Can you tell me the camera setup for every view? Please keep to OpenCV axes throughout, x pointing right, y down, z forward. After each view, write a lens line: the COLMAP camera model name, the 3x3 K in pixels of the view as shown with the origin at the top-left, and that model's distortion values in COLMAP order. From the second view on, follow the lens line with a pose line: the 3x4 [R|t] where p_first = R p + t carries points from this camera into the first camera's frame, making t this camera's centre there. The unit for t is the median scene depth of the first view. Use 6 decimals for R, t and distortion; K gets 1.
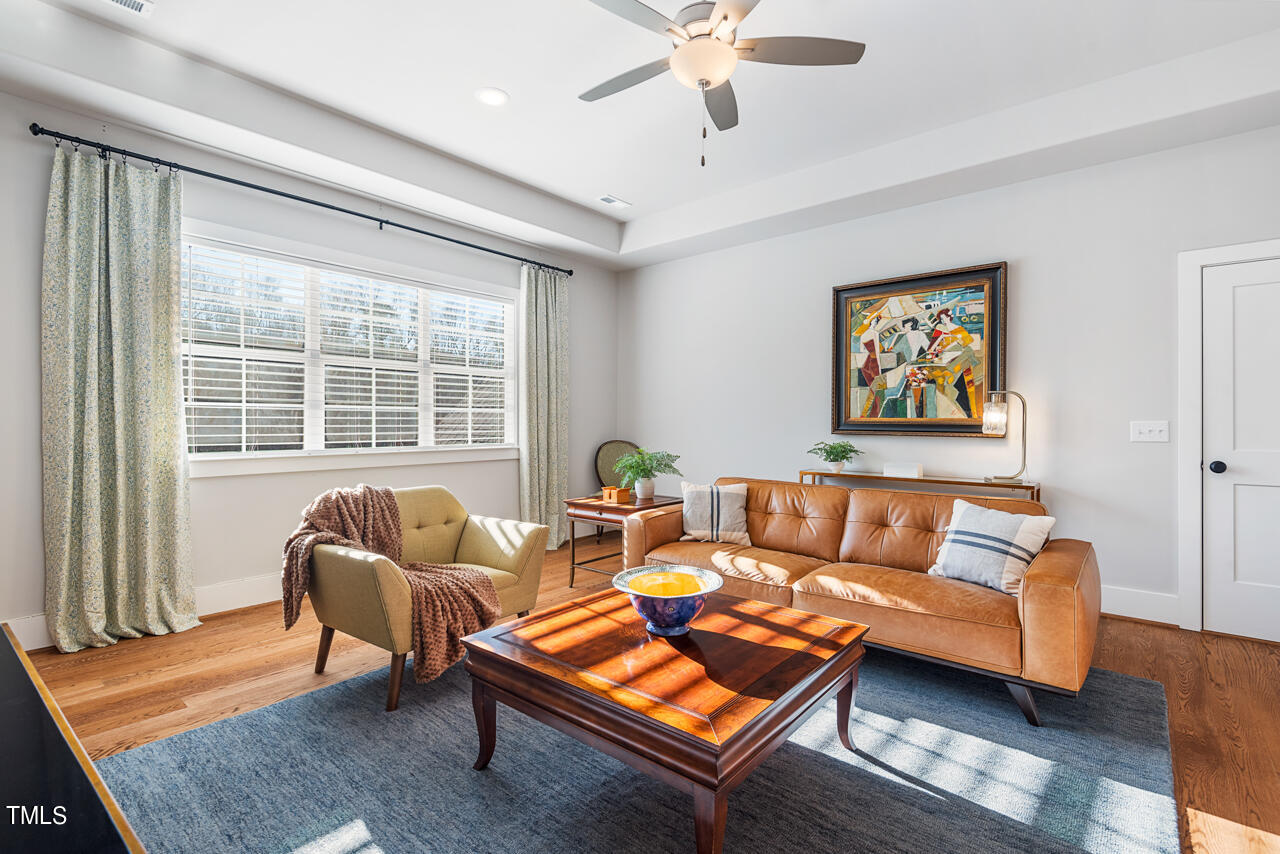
lens RADIAL K [[586.7, 0, 642.0], [0, 586.7, 424.5], [0, 0, 1]] dist [0.000515, 0.000025]
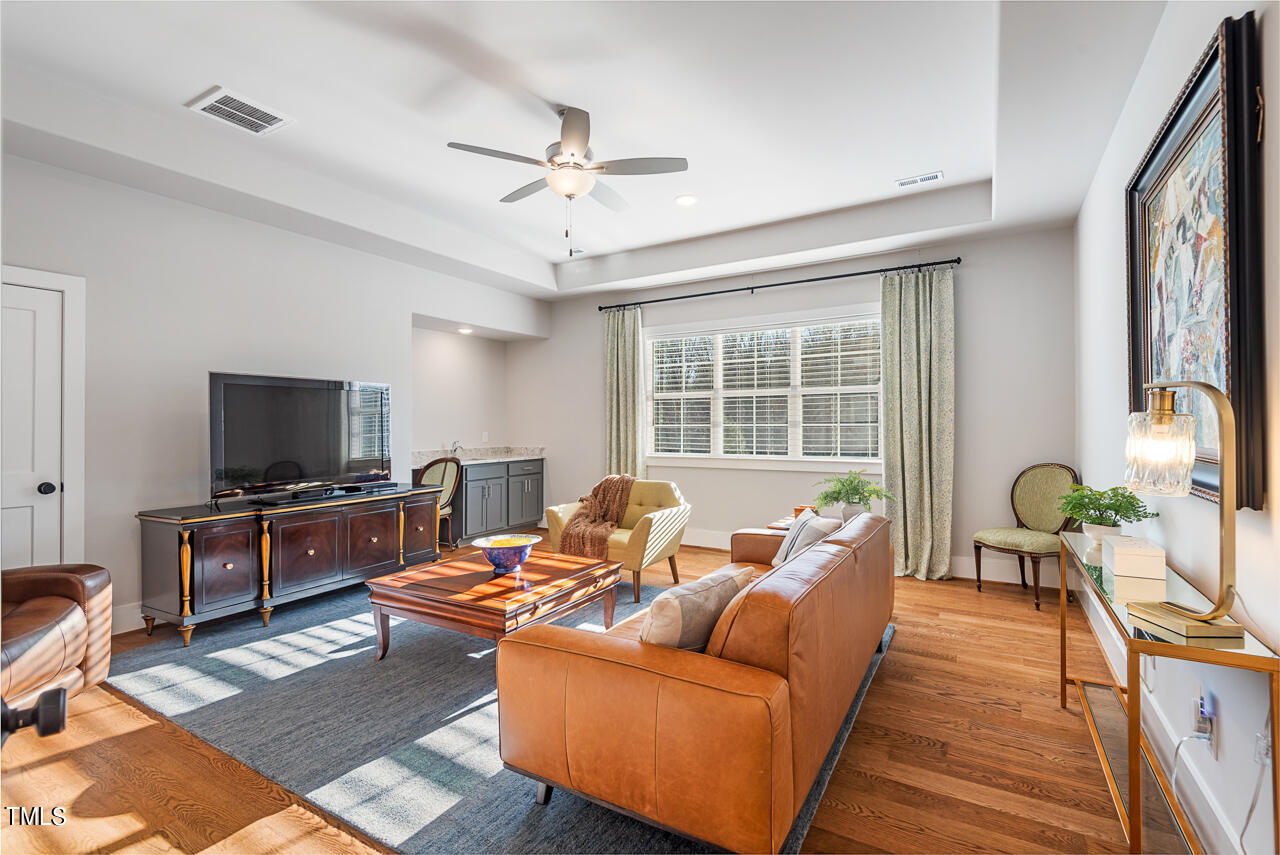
lens RADIAL K [[586.7, 0, 642.0], [0, 586.7, 425.0], [0, 0, 1]] dist [0.000515, 0.000025]
pose [[0.167301, -0.009480, -0.985860, 0.844458], [-0.005179, 0.999932, -0.010495, -0.014412], [0.985892, 0.006862, 0.167241, 0.520439]]
